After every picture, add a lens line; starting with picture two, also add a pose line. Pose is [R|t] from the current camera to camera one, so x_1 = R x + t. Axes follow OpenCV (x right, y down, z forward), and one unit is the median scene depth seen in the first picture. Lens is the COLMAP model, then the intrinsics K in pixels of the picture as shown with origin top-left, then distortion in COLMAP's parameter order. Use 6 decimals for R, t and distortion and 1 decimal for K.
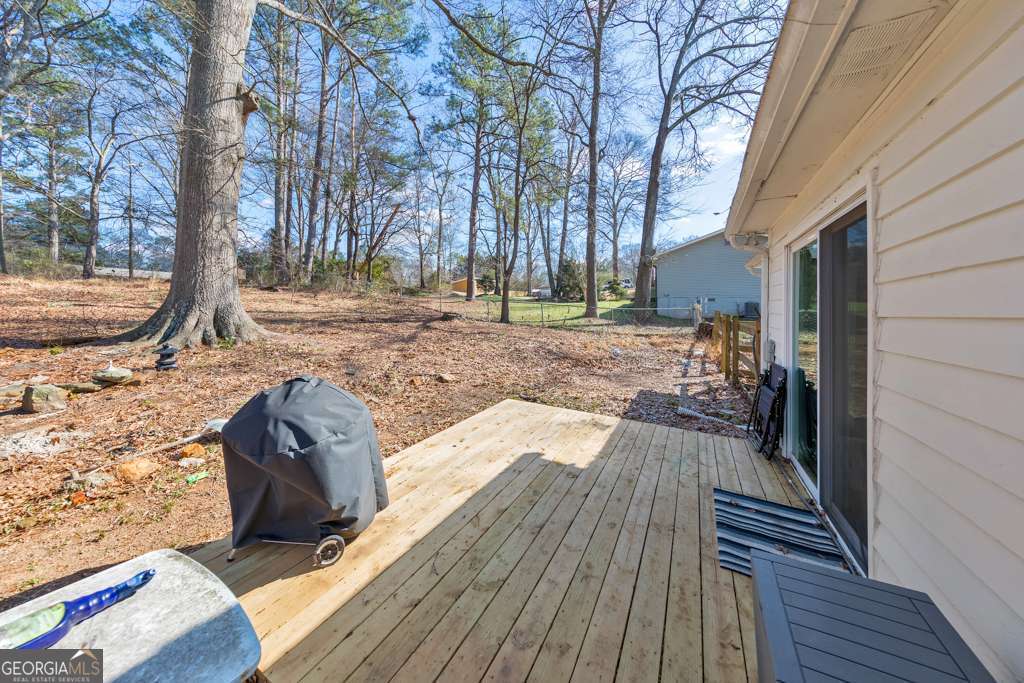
lens RADIAL K [[335.5, 0, 519.1], [0, 335.5, 309.8], [0, 0, 1]] dist [0.002481, 0.000053]
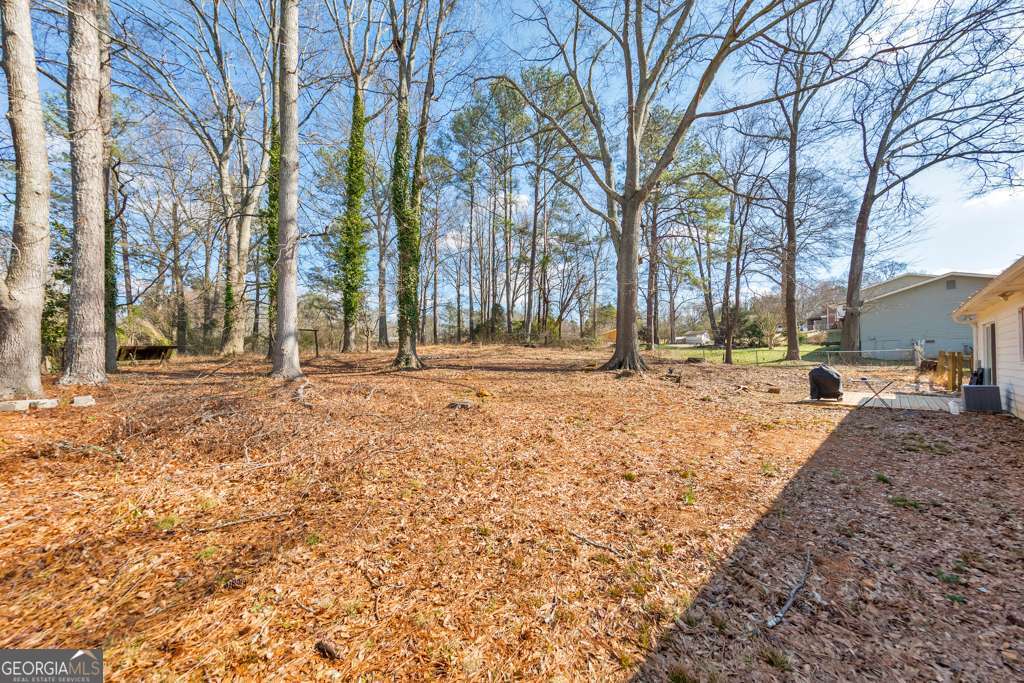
lens RADIAL K [[335.5, 0, 521.1], [0, 335.5, 354.2], [0, 0, 1]] dist [0.002481, 0.000053]
pose [[0.939937, -0.020916, -0.340706, -0.372042], [0.016318, 0.999733, -0.016356, 0.008643], [0.340957, 0.009814, 0.940028, -0.587363]]
